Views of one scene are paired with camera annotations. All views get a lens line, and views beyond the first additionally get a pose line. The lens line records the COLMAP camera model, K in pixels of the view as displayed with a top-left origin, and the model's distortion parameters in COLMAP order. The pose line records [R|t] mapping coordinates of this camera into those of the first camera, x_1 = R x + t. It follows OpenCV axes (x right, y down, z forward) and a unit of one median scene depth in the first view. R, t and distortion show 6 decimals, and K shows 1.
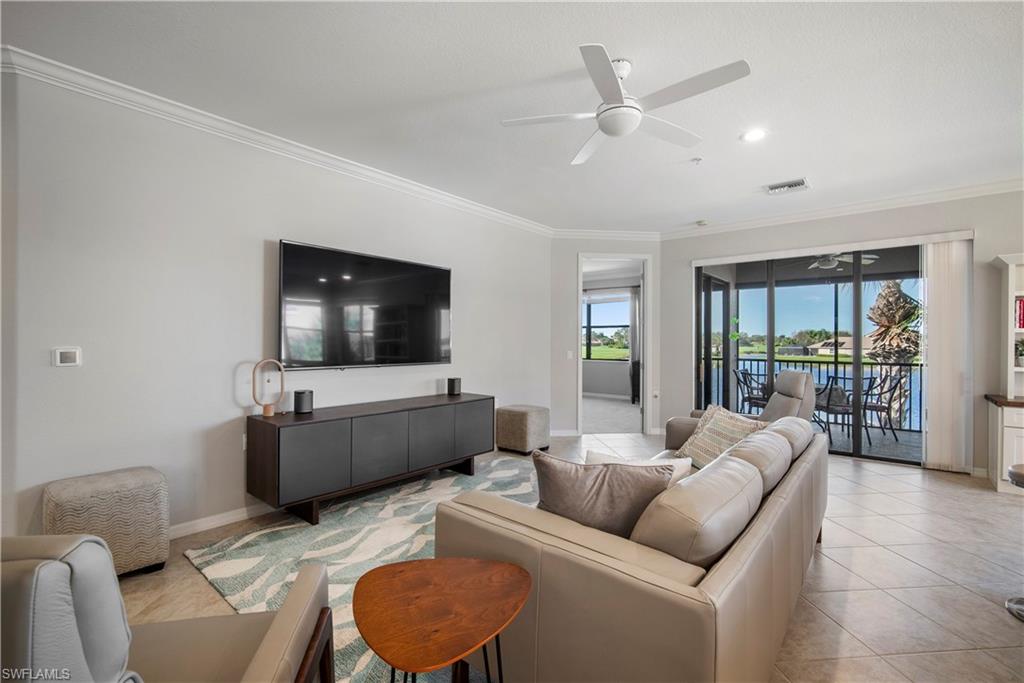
lens RADIAL K [[446.8, 0, 516.0], [0, 446.8, 340.0], [0, 0, 1]] dist [-0.009354, 0.000262]
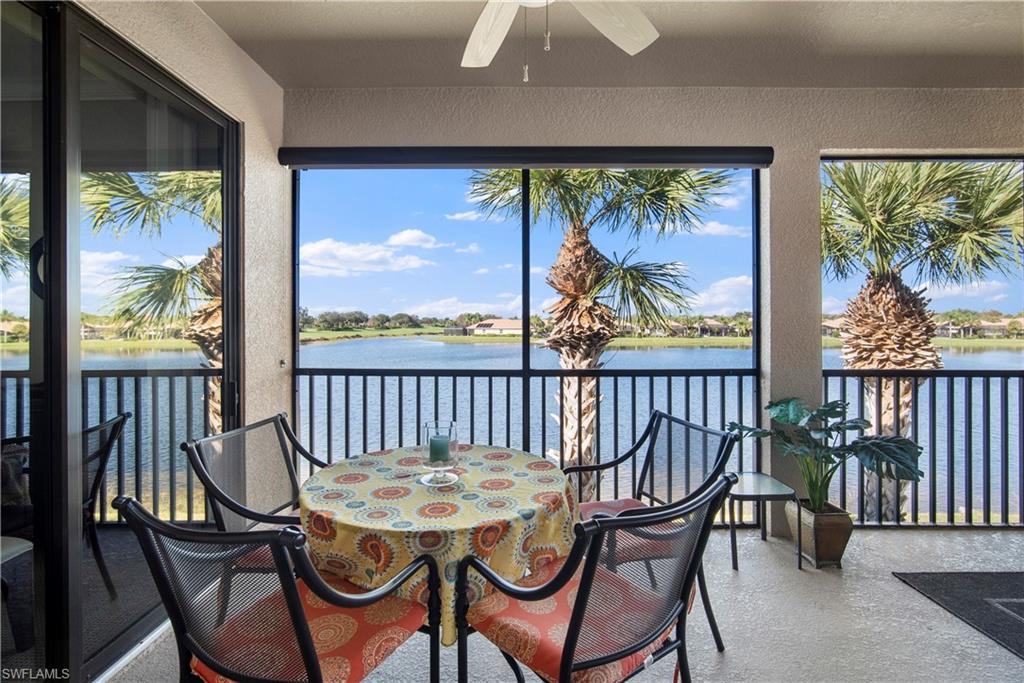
lens RADIAL K [[456.1, 0, 516.3], [0, 456.1, 322.9], [0, 0, 1]] dist [-0.011395, 0.000344]
pose [[0.771631, -0.004372, 0.636055, 0.450723], [0.003499, 0.999990, 0.002628, 0.005803], [-0.636061, 0.000198, 0.771639, 0.684398]]
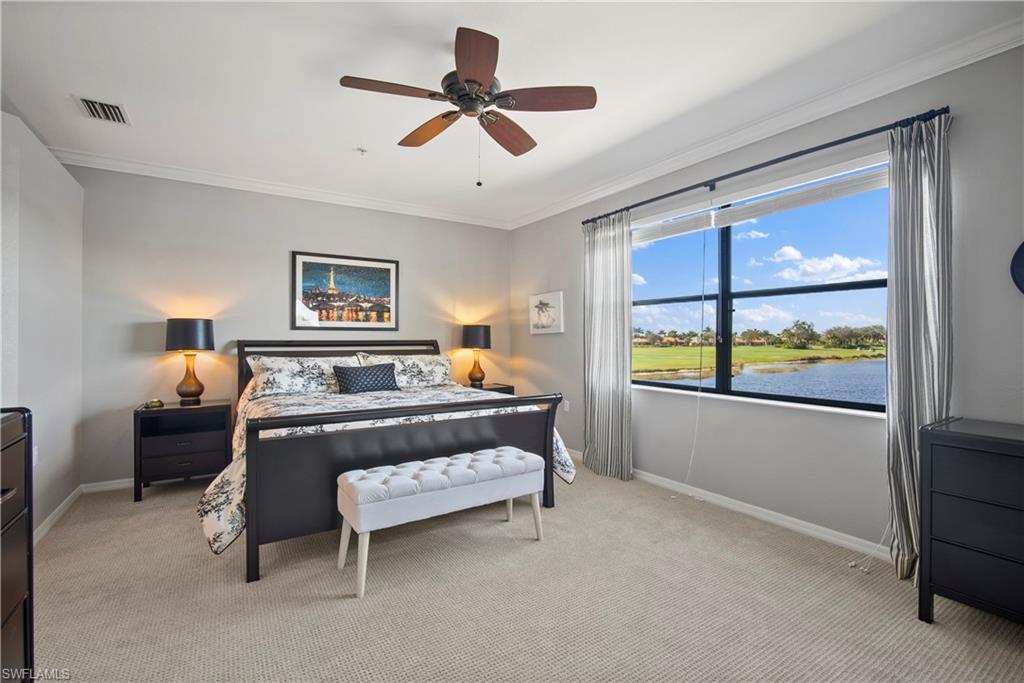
lens RADIAL K [[465.7, 0, 513.9], [0, 465.7, 331.9], [0, 0, 1]] dist [-0.004533, -0.000096]
pose [[0.953462, -0.004840, -0.301475, 0.164277], [0.000372, 0.999889, -0.014877, 0.002951], [0.301513, 0.014072, 0.953358, 0.869363]]
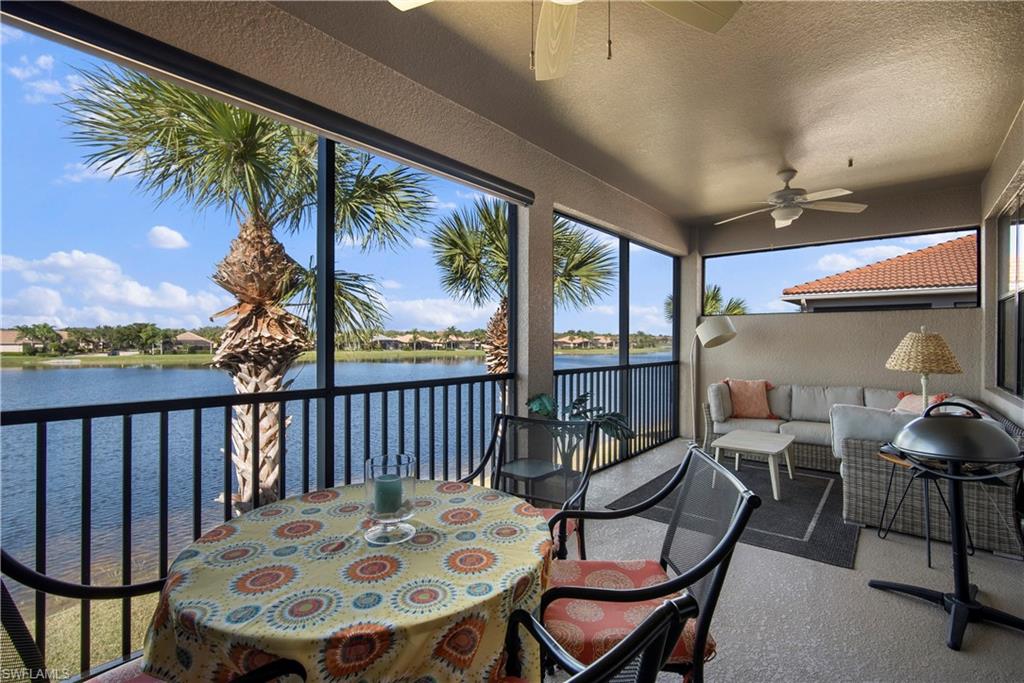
lens RADIAL K [[451.3, 0, 515.1], [0, 451.3, 338.2], [0, 0, 1]] dist [-0.009800, 0.000755]
pose [[0.021421, -0.001490, 0.999769, 0.393462], [-0.007947, 0.999967, 0.001660, 0.010790], [-0.999739, -0.007981, 0.021408, 0.845978]]
